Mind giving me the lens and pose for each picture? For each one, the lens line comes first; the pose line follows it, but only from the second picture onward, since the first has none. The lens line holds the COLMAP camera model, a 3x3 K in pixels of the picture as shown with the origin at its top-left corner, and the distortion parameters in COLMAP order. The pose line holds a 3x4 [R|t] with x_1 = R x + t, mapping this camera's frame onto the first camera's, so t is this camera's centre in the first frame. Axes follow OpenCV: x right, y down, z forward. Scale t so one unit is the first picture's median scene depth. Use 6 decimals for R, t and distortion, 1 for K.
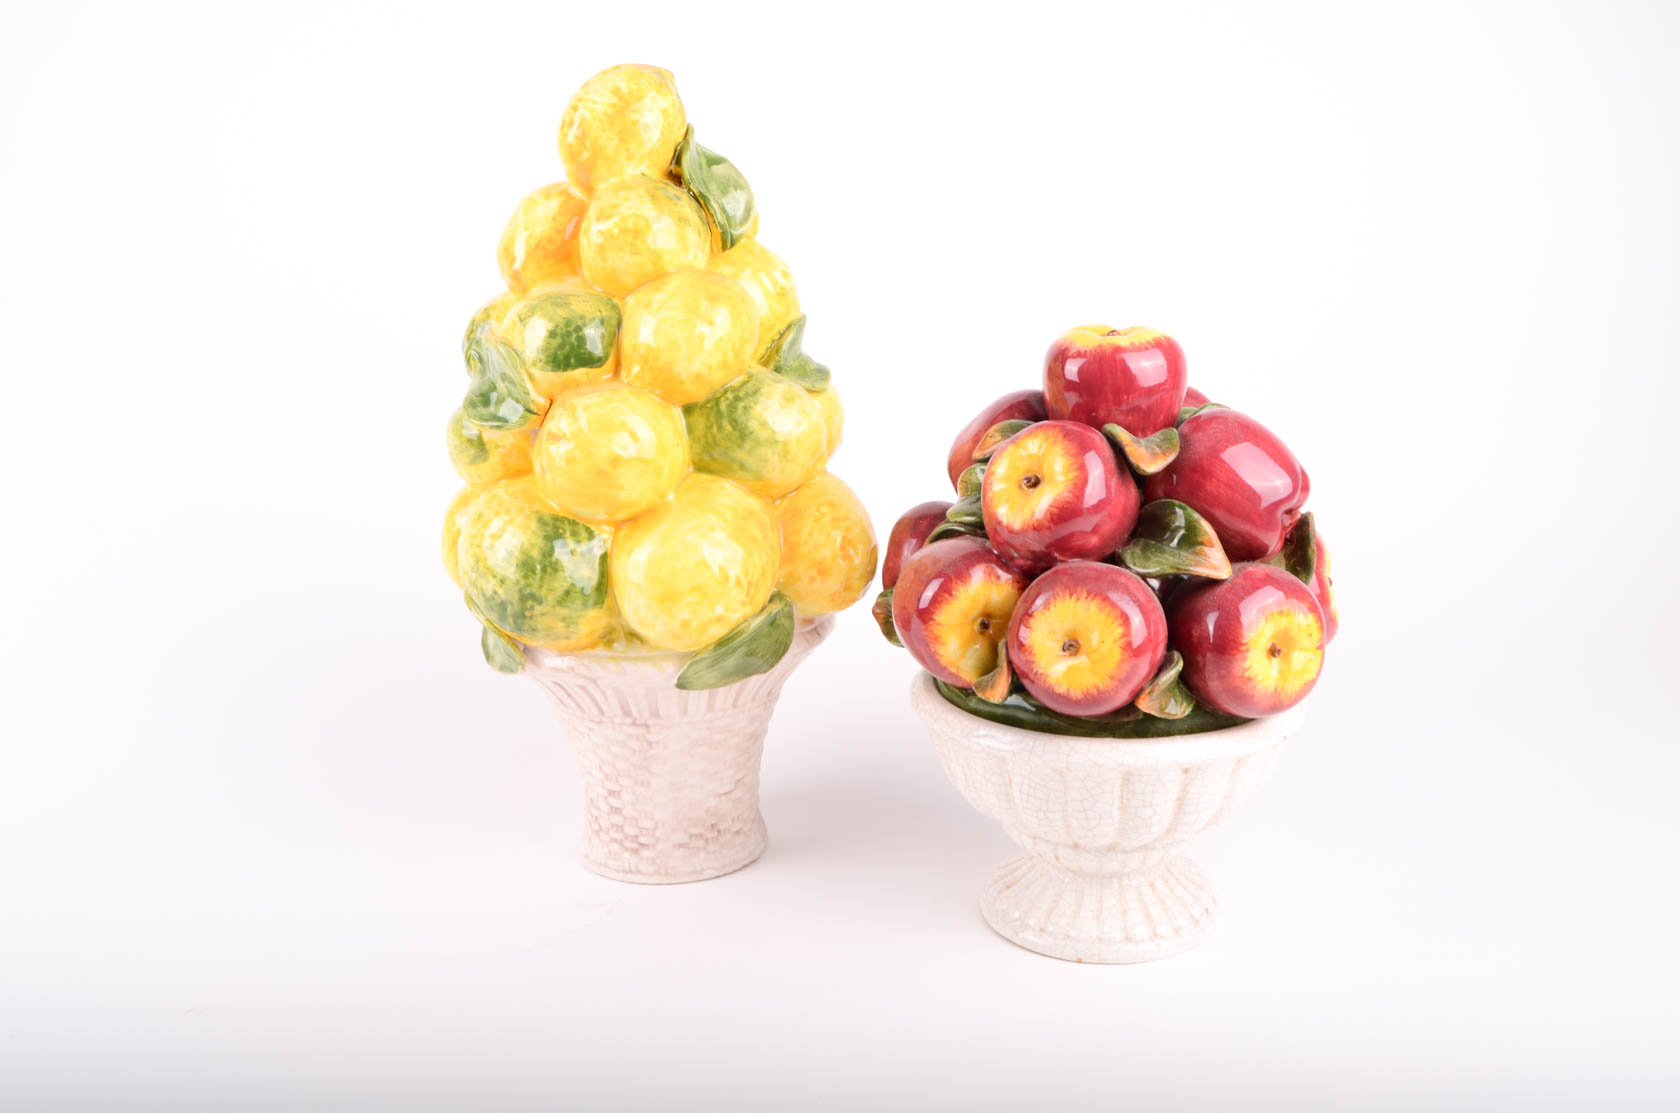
lens RADIAL K [[1729.7, 0, 840.1], [0, 1729.7, 541.6], [0, 0, 1]] dist [-0.002718, 0.000000]
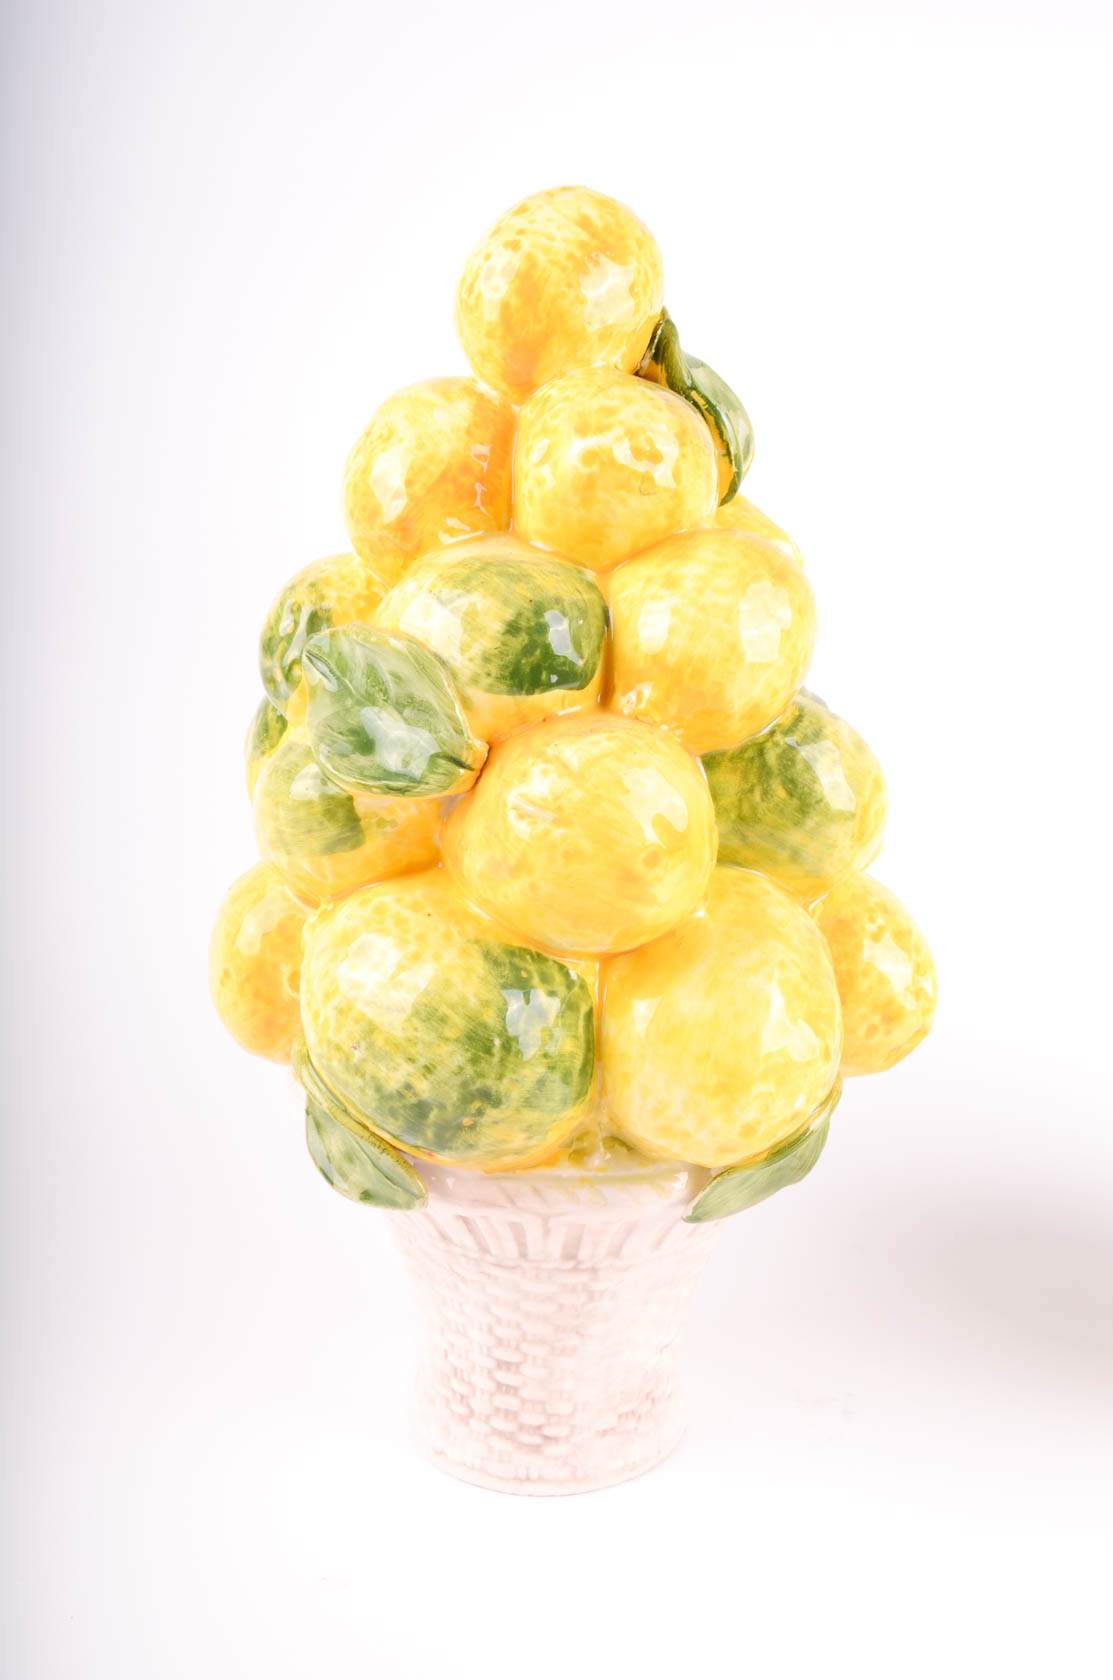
lens RADIAL K [[1491.5, 0, 555.7], [0, 1491.5, 857.7], [0, 0, 1]] dist [-0.048900, -0.005328]
pose [[0.962862, -0.009804, 0.269815, -0.279509], [0.006247, 0.999882, 0.014035, -0.050744], [-0.269921, -0.011829, 0.962810, 0.517128]]
